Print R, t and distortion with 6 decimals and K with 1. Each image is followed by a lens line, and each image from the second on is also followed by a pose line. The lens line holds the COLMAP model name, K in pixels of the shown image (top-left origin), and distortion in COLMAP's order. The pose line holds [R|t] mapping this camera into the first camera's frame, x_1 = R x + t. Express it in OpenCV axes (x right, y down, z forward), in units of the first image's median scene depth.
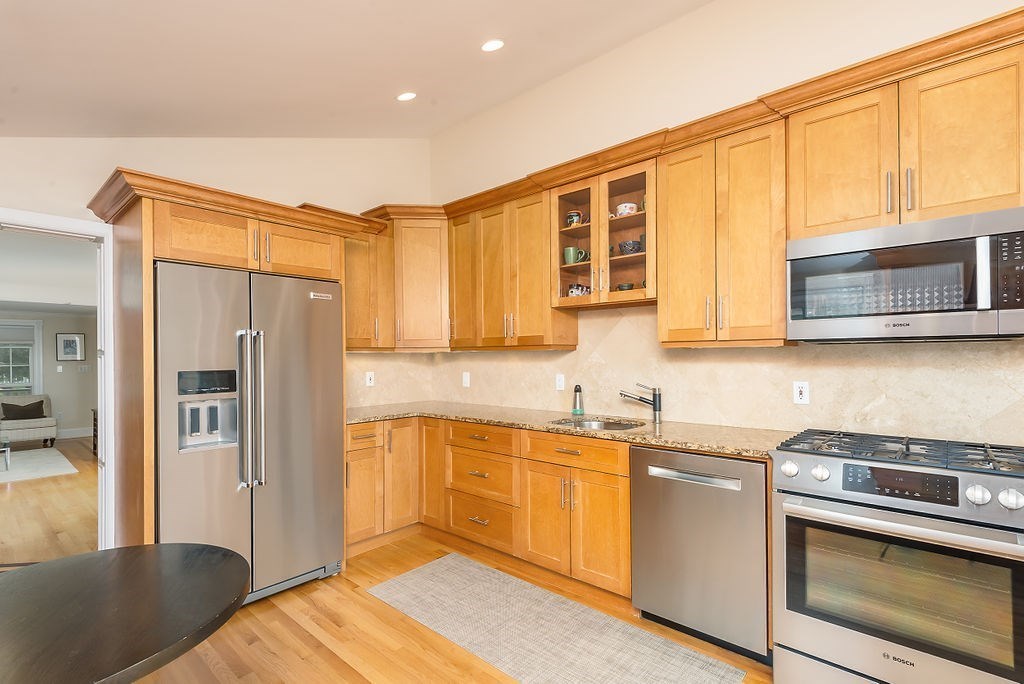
lens RADIAL K [[482.1, 0, 506.5], [0, 482.1, 349.4], [0, 0, 1]] dist [0.024000, -0.006617]
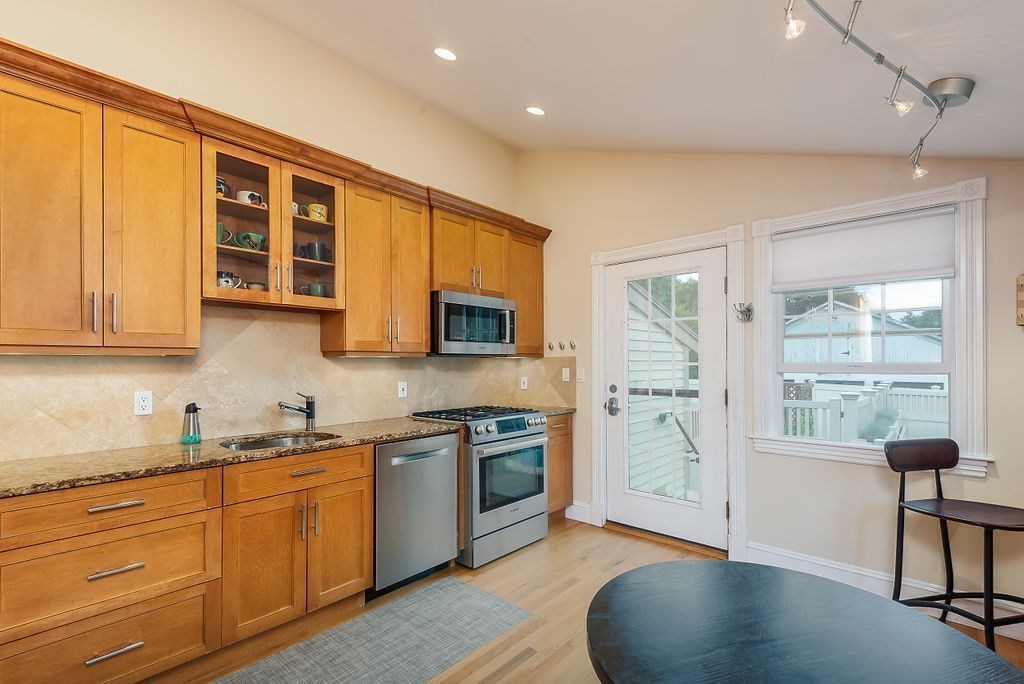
lens RADIAL K [[482.1, 0, 493.0], [0, 482.1, 362.3], [0, 0, 1]] dist [0.024000, -0.006617]
pose [[-0.005447, 0.015677, 0.999862, -0.731095], [-0.002358, 0.999874, -0.015690, 0.025217], [-0.999982, -0.002443, -0.005410, 0.642918]]
